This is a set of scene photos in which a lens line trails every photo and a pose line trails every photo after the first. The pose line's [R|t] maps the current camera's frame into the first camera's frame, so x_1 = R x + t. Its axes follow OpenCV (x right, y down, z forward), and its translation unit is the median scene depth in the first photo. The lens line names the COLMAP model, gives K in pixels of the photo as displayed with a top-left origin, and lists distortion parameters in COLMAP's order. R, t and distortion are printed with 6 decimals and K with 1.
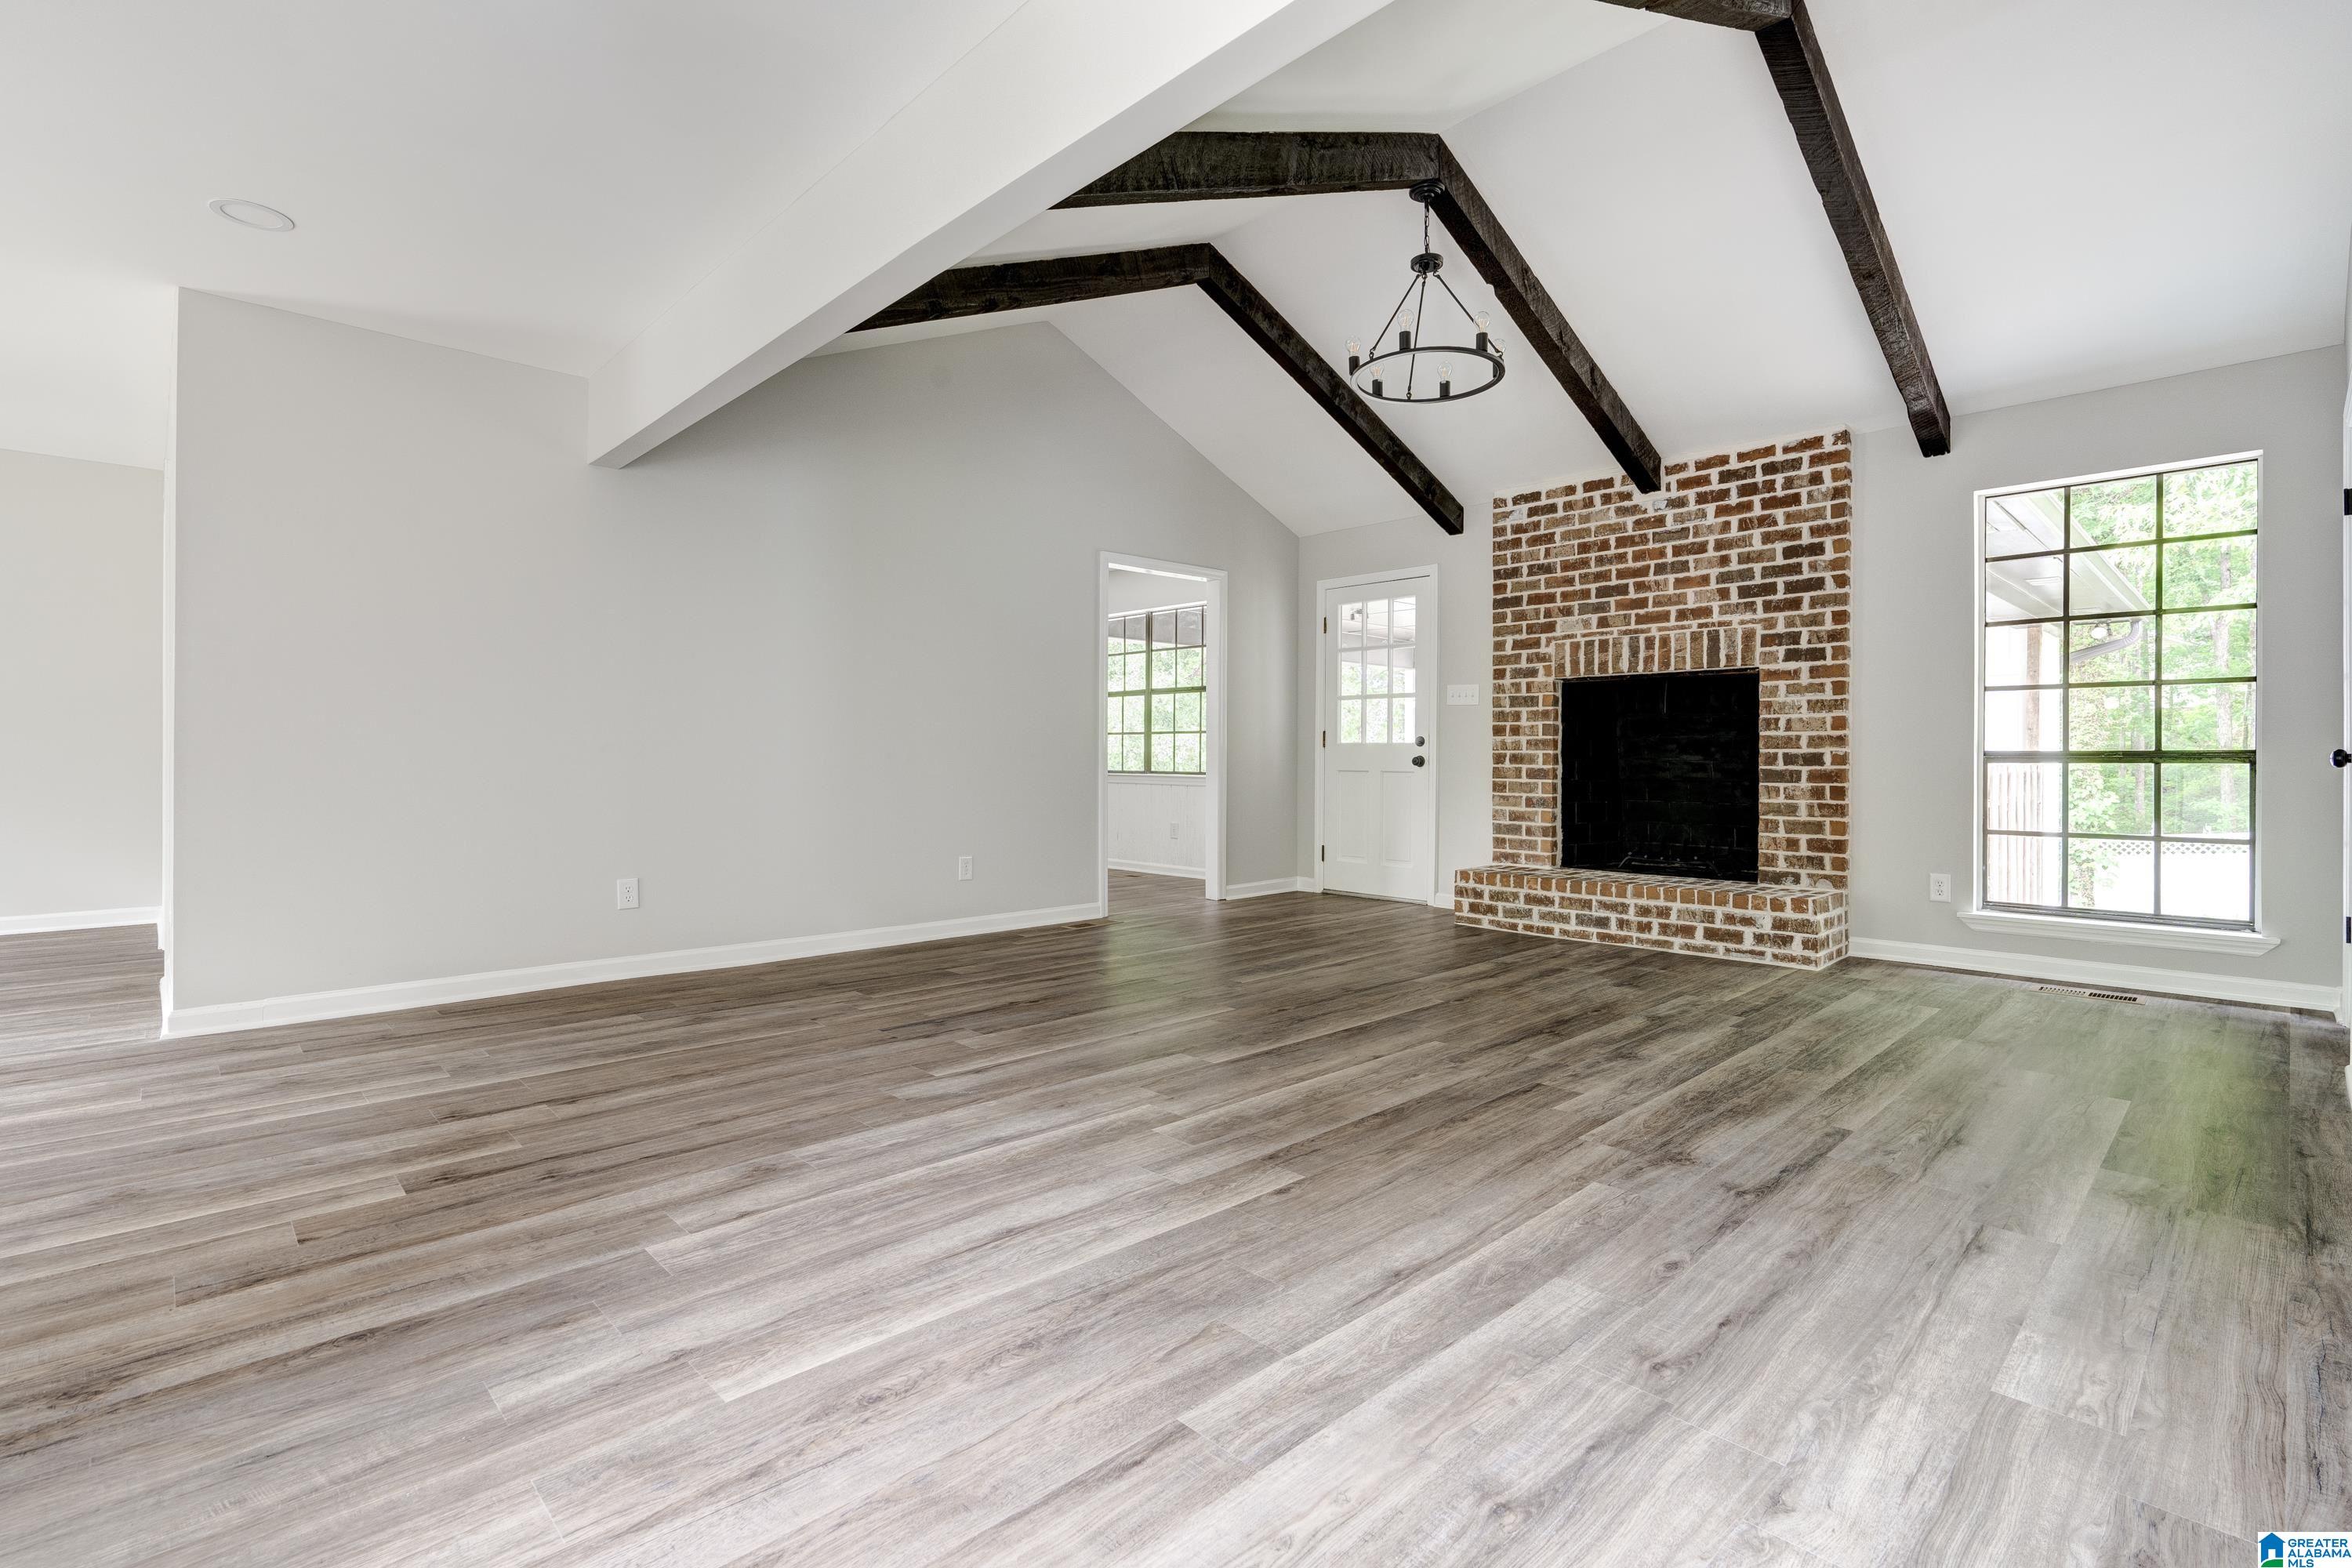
lens RADIAL K [[1081.1, 0, 1188.1], [0, 1081.1, 762.4], [0, 0, 1]] dist [-0.008590, 0.002908]
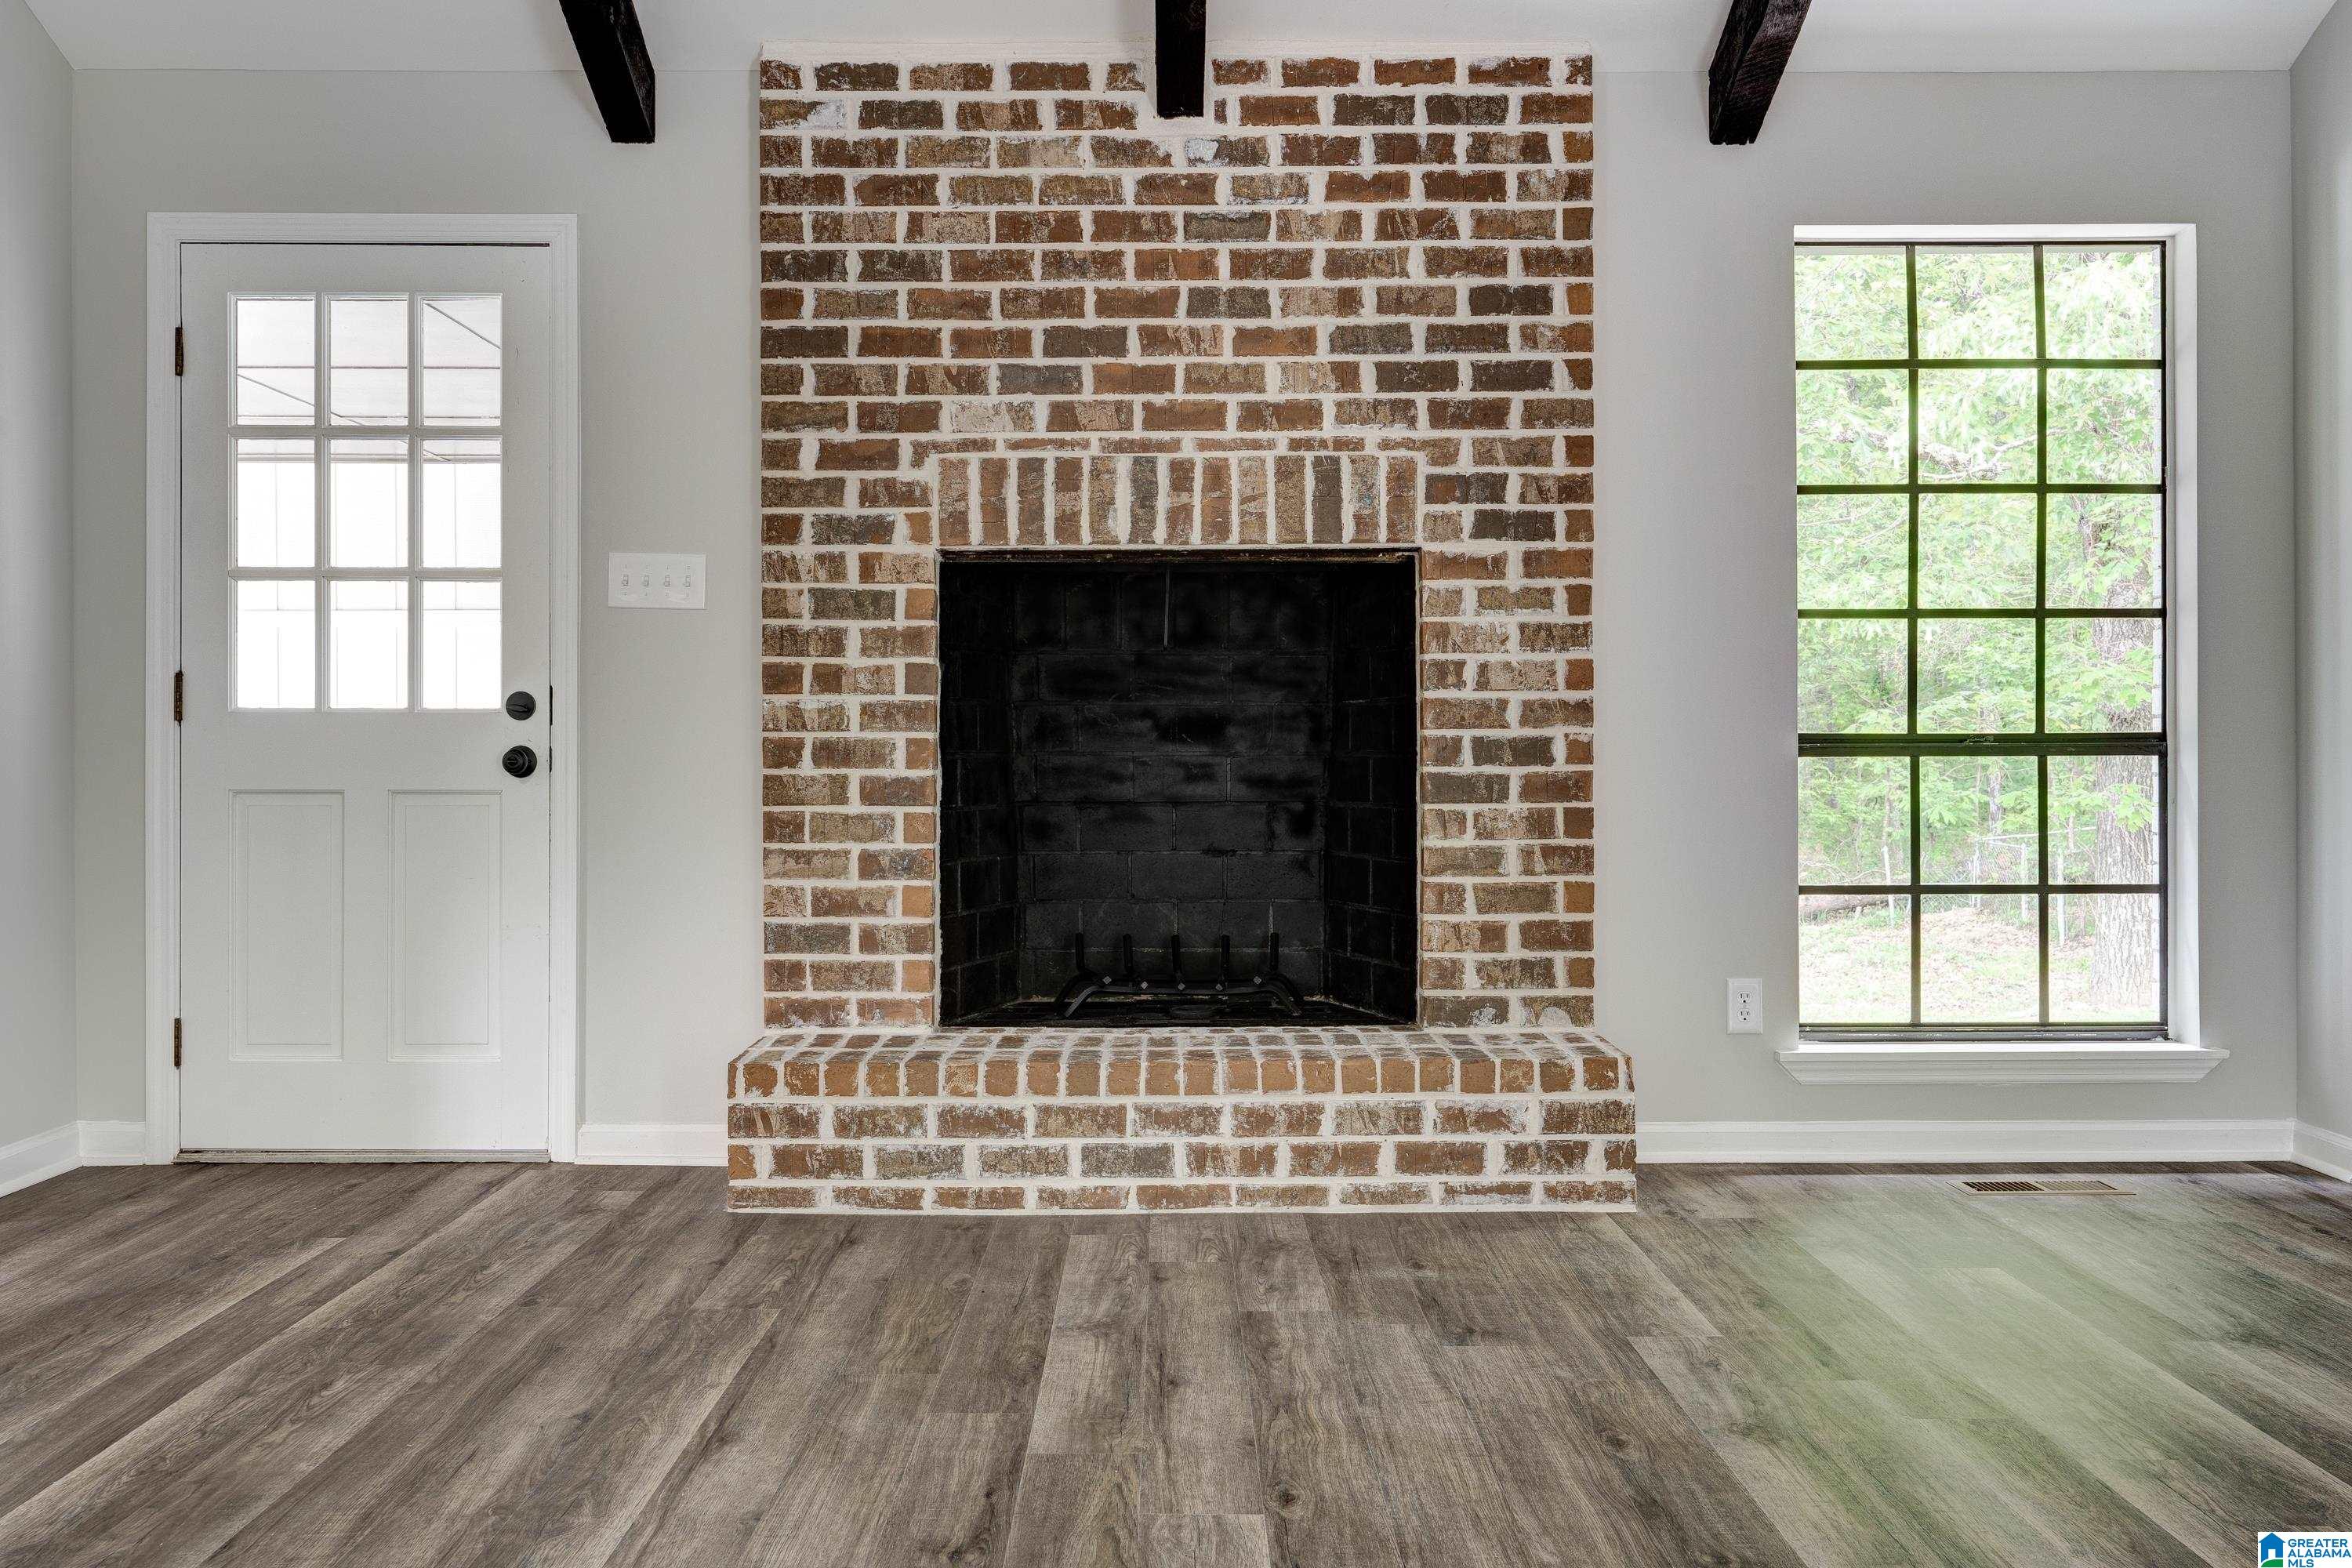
lens RADIAL K [[2104.1, 0, 1172.3], [0, 2104.1, 767.6], [0, 0, 1]] dist [-0.002254, 0.015500]
pose [[0.693733, -0.006841, 0.720200, -0.185903], [0.006390, 0.999974, 0.003344, 0.000032], [-0.720204, 0.002282, 0.693759, 0.492859]]
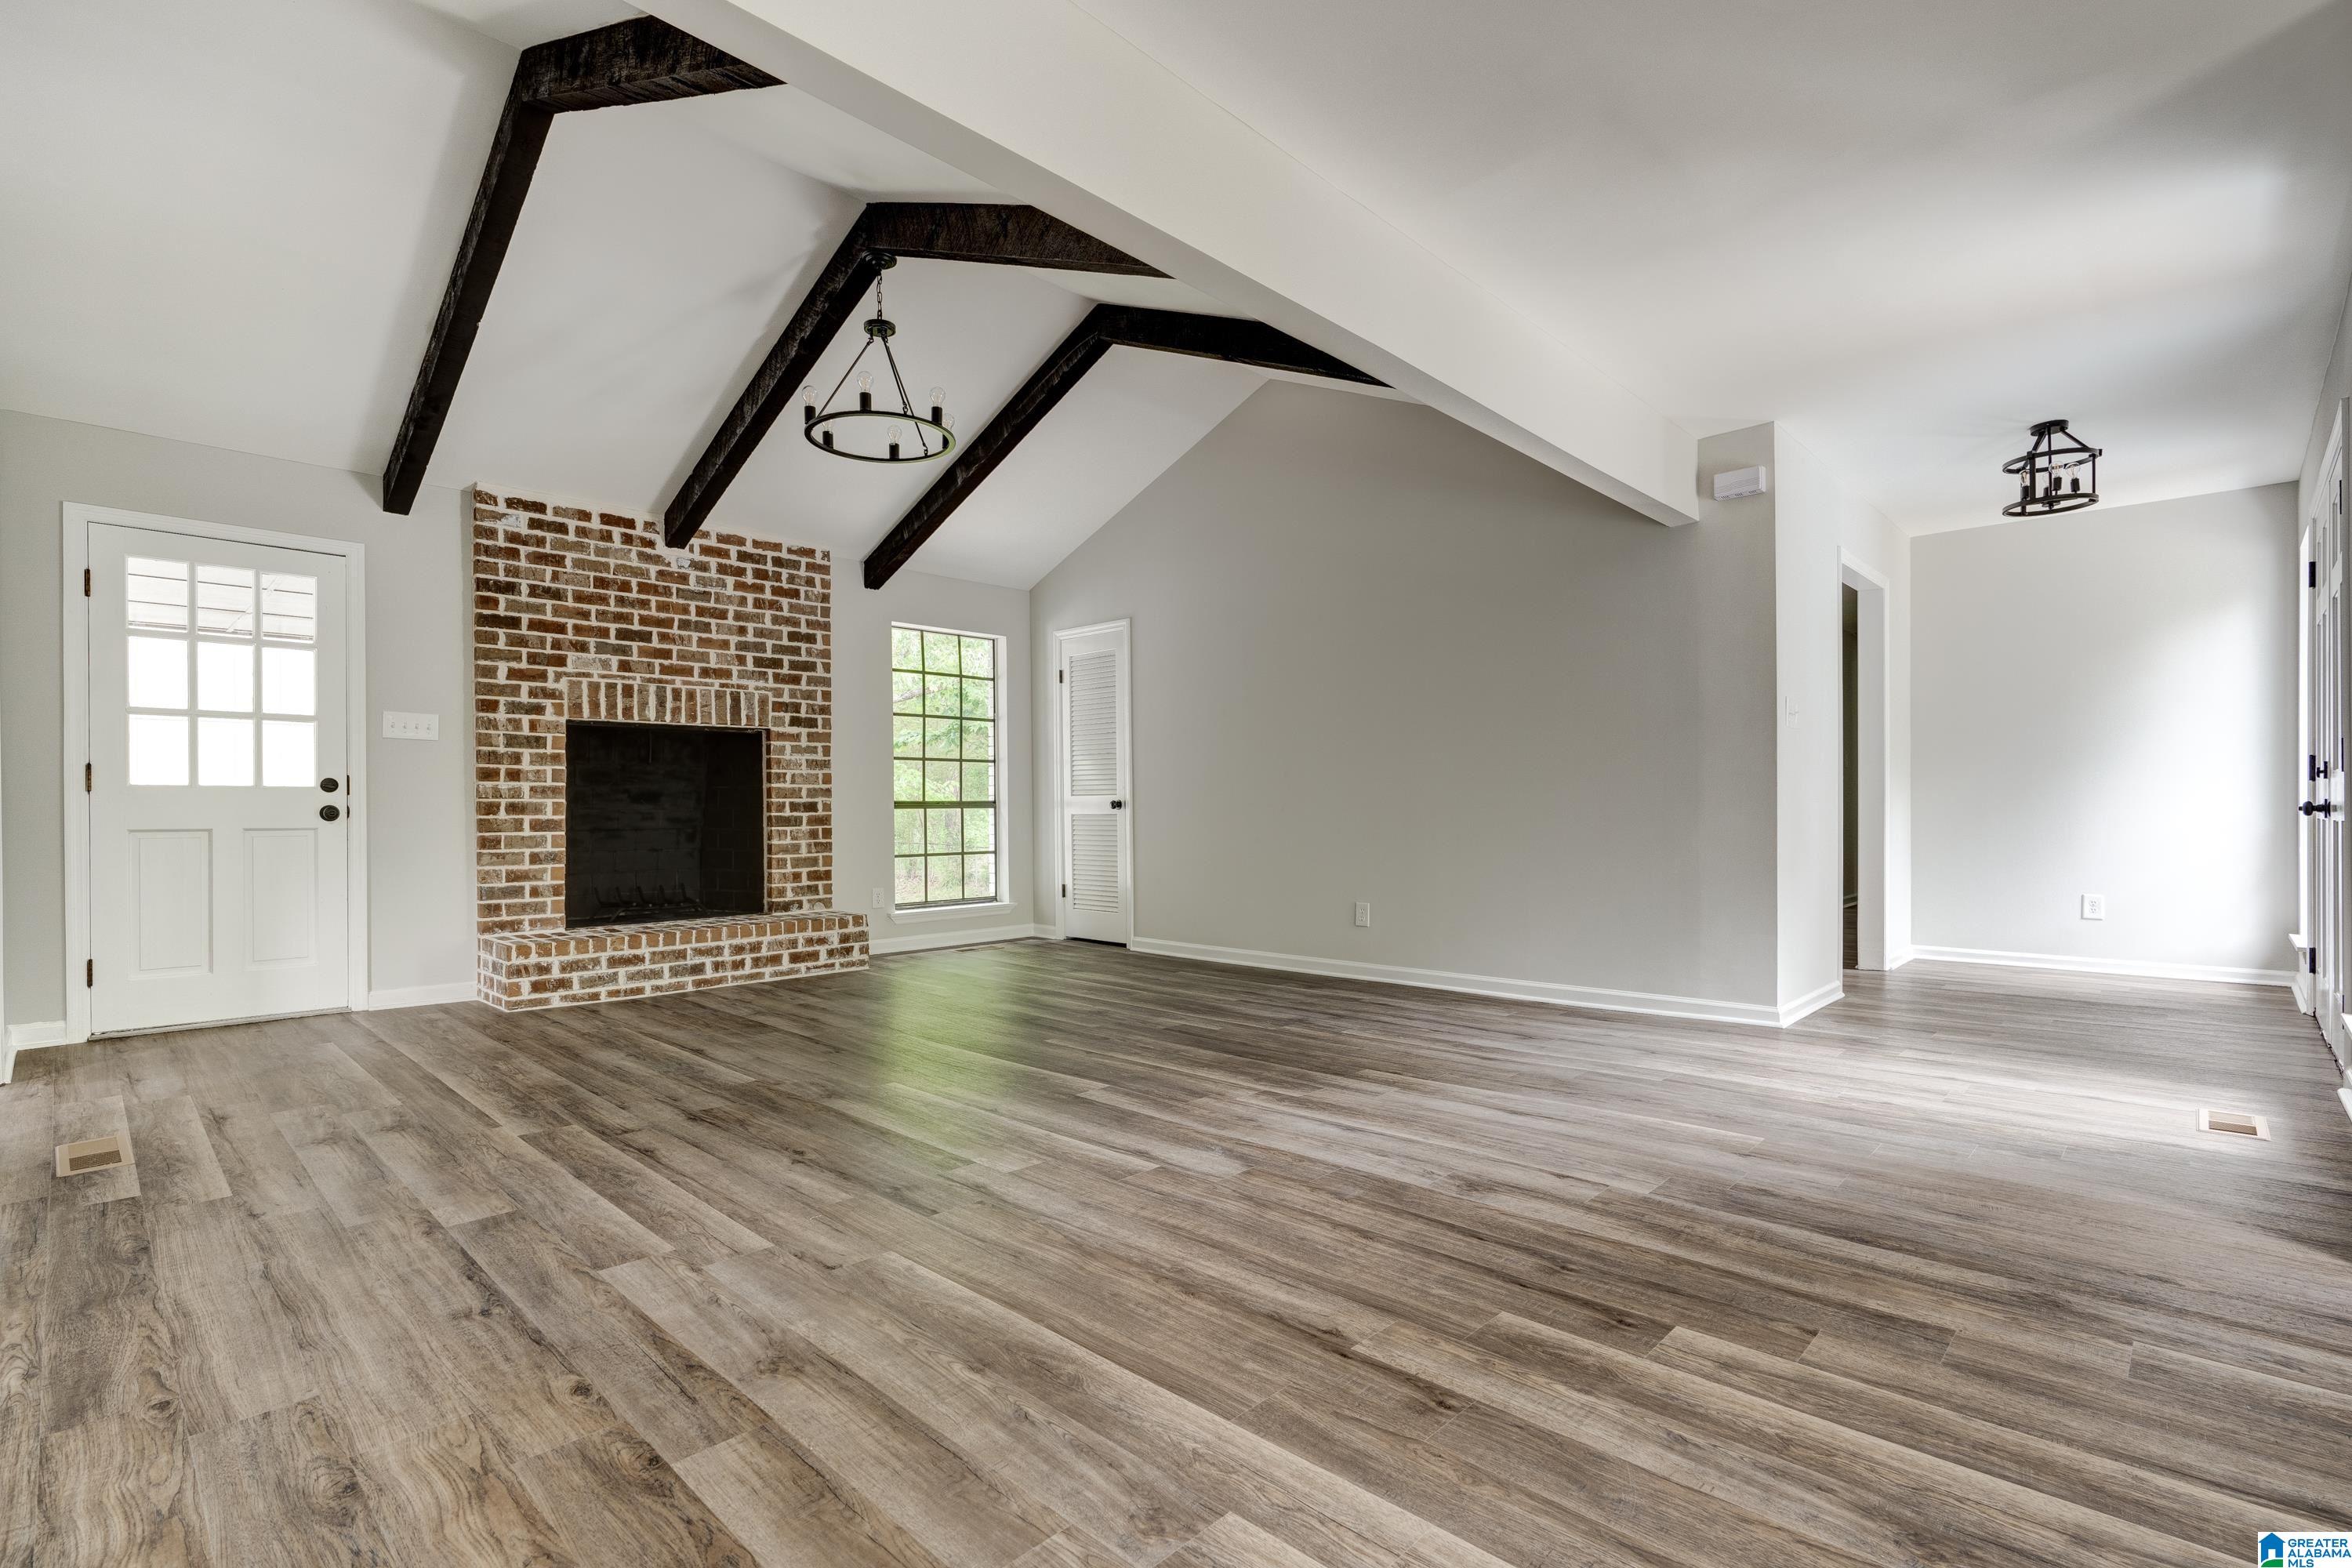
lens RADIAL K [[1081.1, 0, 1175.5], [0, 1081.1, 812.1], [0, 0, 1]] dist [-0.008590, 0.002908]
pose [[-0.034910, -0.007032, 0.999366, -0.696003], [0.009138, 0.999931, 0.007356, -0.002549], [-0.999349, 0.009389, -0.034844, 0.636929]]
